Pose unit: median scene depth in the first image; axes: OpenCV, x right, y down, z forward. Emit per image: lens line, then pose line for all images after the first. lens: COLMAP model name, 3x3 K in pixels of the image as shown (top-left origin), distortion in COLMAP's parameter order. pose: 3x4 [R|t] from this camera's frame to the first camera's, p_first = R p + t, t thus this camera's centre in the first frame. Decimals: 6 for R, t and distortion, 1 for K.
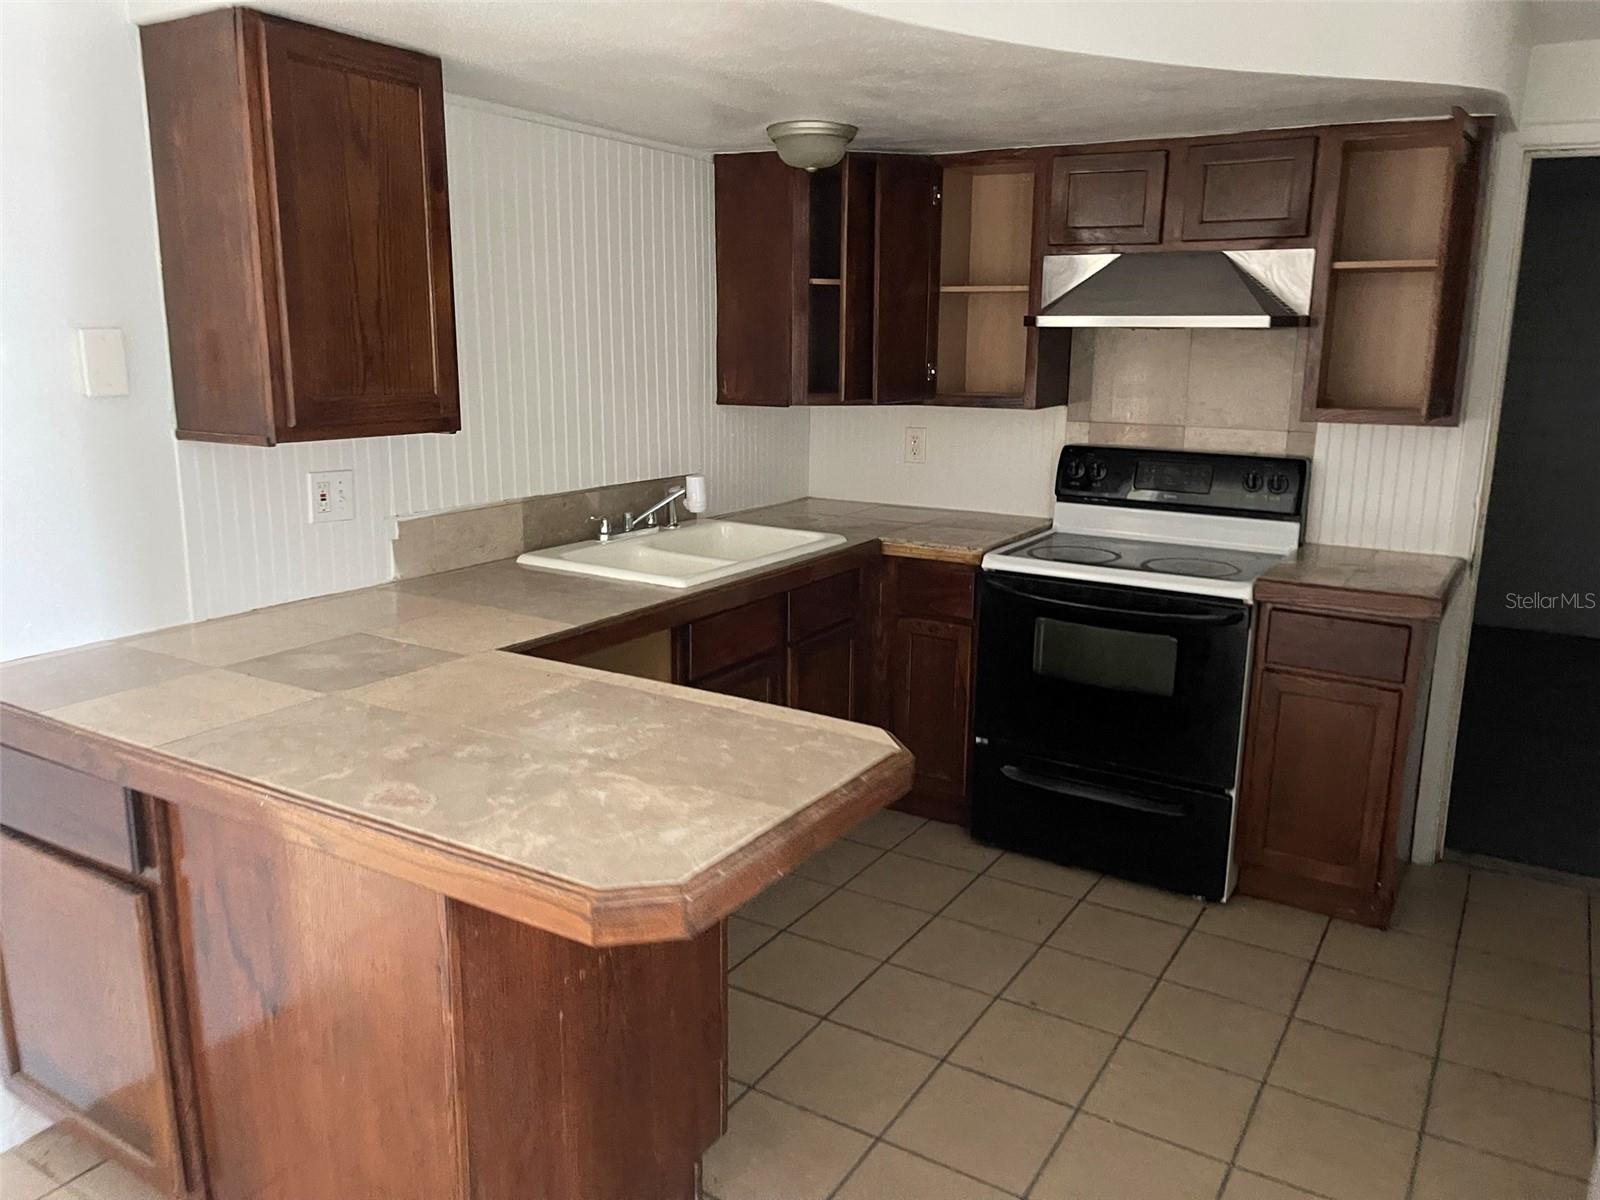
lens RADIAL K [[1204.5, 0, 815.5], [0, 1204.5, 592.2], [0, 0, 1]] dist [0.025293, -0.040432]
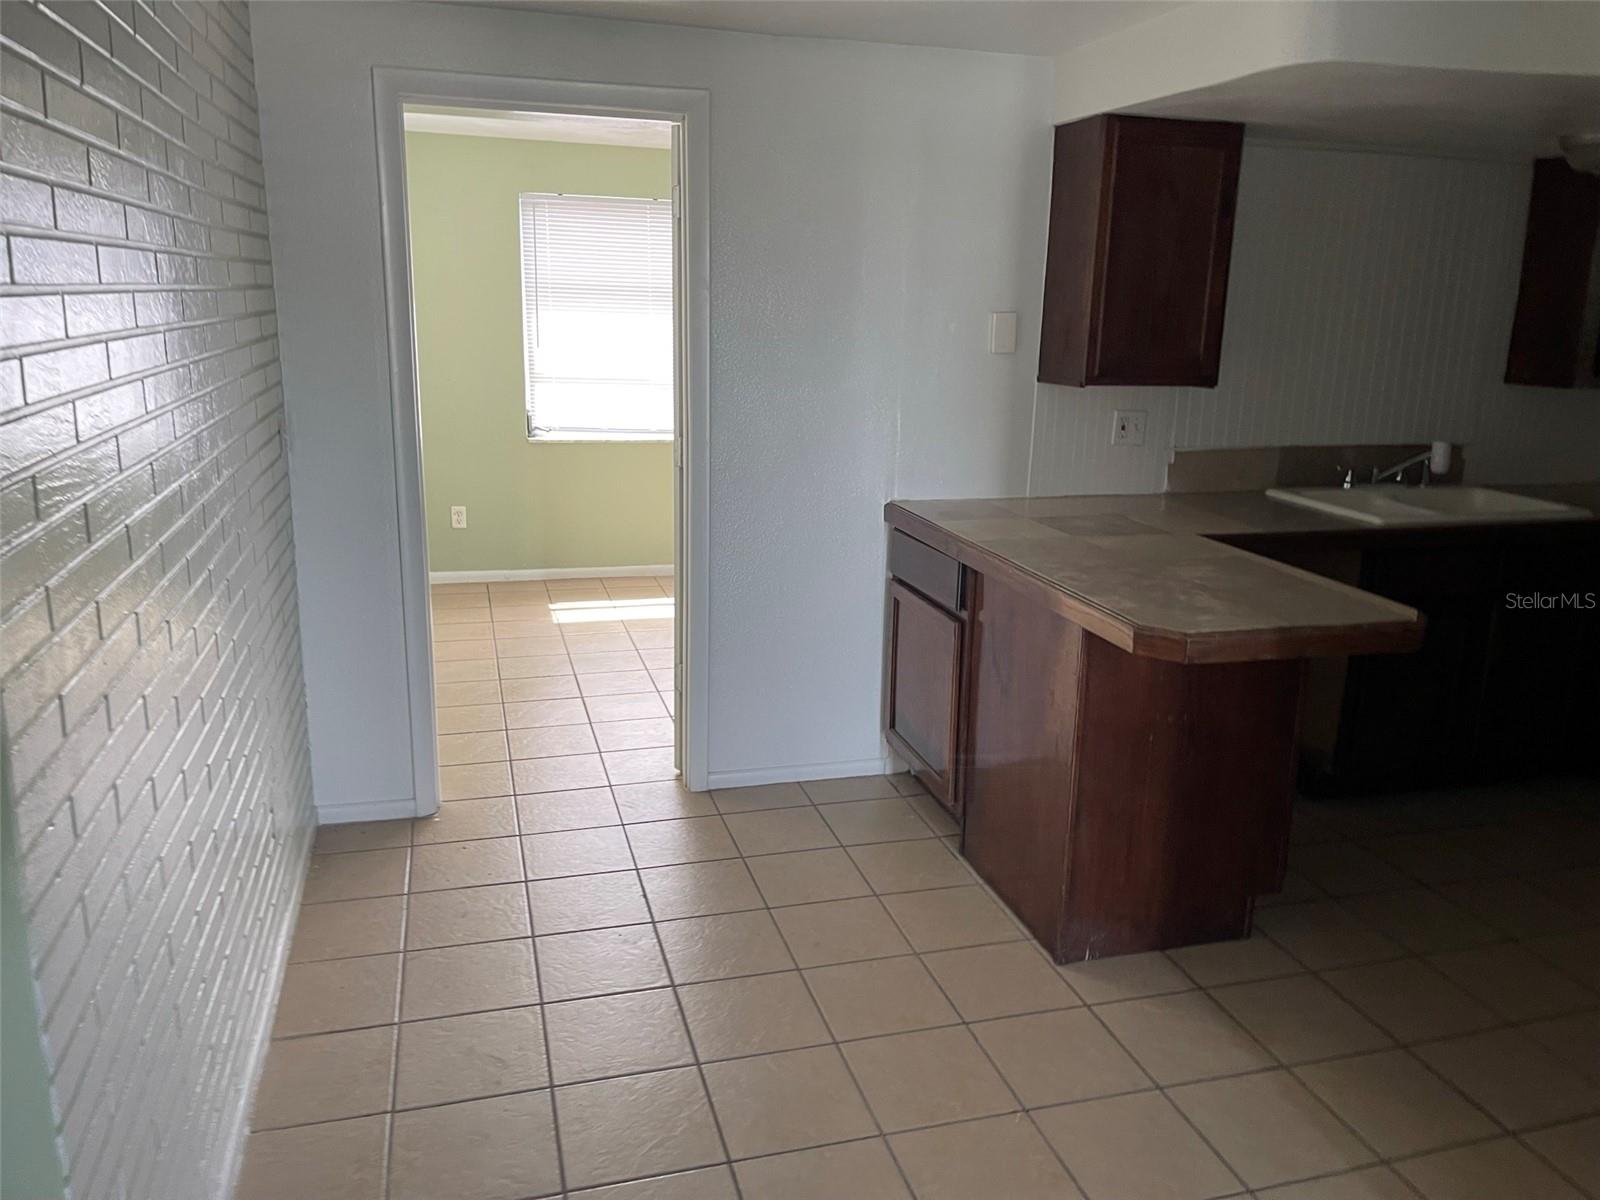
lens RADIAL K [[1204.5, 0, 804.1], [0, 1204.5, 603.0], [0, 0, 1]] dist [0.025293, -0.040432]
pose [[0.728293, 0.172130, -0.663296, 0.352594], [-0.154993, 0.984232, 0.085234, 0.073297], [0.667508, 0.040730, 0.743488, -0.379157]]
